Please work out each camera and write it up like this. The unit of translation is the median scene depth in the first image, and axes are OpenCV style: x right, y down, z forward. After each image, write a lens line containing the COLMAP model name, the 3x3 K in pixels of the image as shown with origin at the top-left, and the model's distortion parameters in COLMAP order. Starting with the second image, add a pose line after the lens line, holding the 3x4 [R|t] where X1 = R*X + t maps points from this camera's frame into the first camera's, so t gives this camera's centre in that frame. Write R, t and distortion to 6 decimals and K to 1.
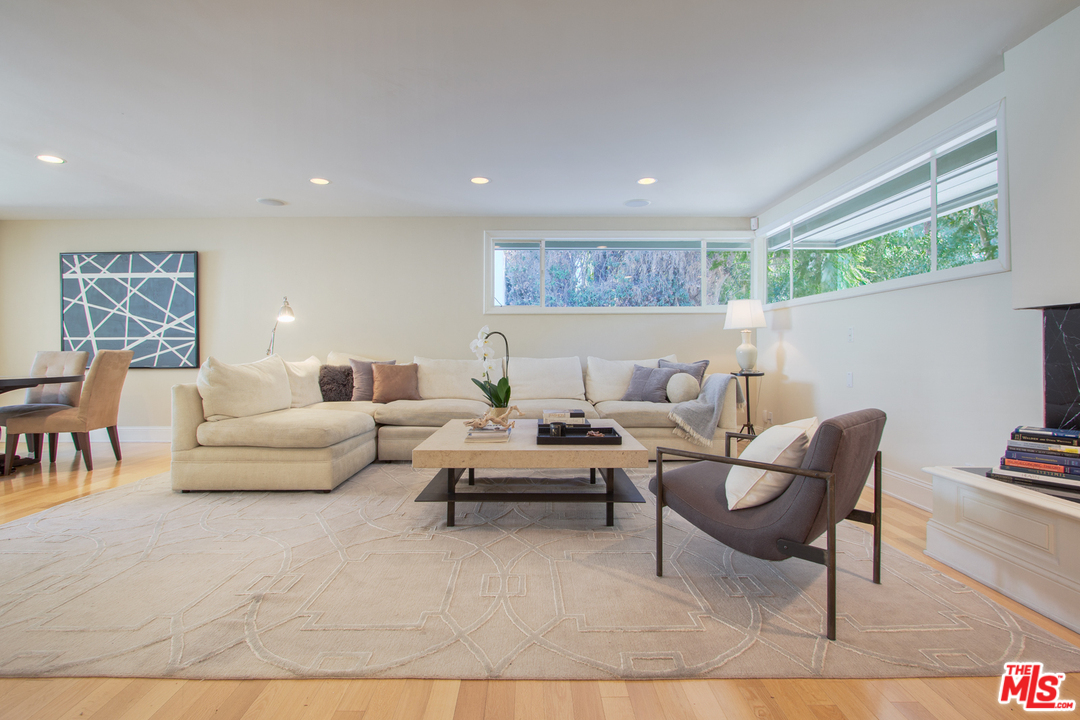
lens RADIAL K [[537.0, 0, 542.3], [0, 537.0, 343.0], [0, 0, 1]] dist [-0.002141, 0.000771]
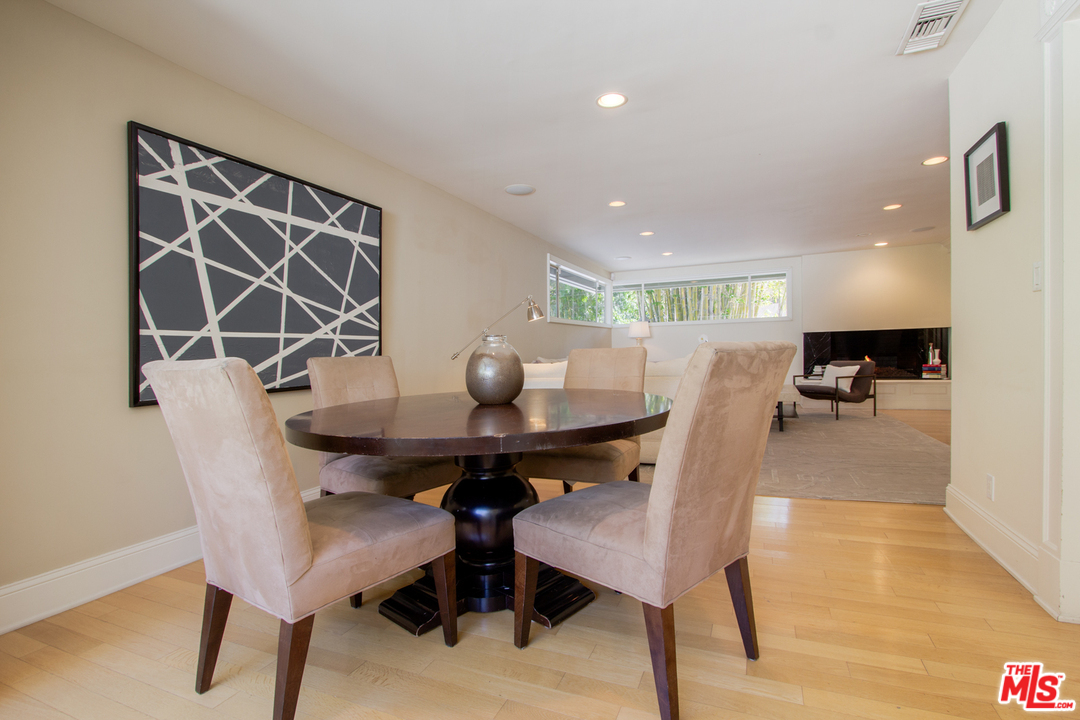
lens RADIAL K [[490.9, 0, 532.6], [0, 490.9, 355.3], [0, 0, 1]] dist [-0.002448, -0.000270]
pose [[0.385802, -0.015915, 0.922444, -1.188136], [0.013205, 0.999844, 0.011728, 0.009260], [-0.922487, 0.007656, 0.385952, 0.610996]]
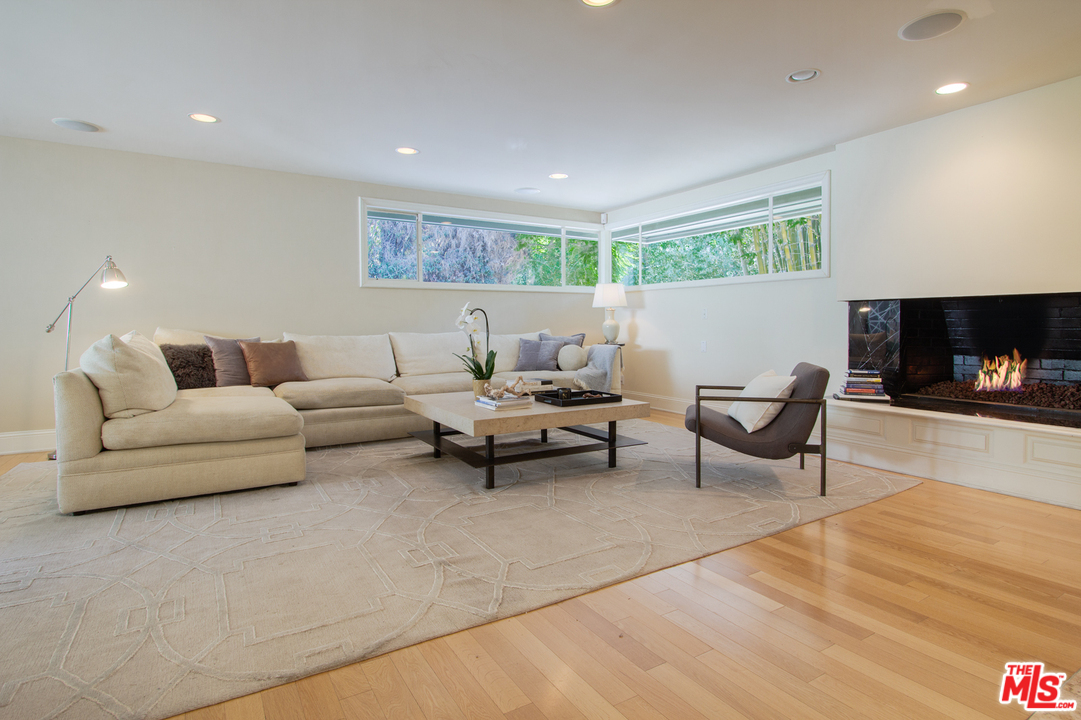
lens RADIAL K [[572.2, 0, 543.1], [0, 572.2, 339.5], [0, 0, 1]] dist [-0.011835, 0.000264]
pose [[0.845802, -0.014575, 0.533298, -0.369023], [-0.006803, 0.999251, 0.038099, -0.002044], [-0.533453, -0.035852, 0.845069, -0.010877]]
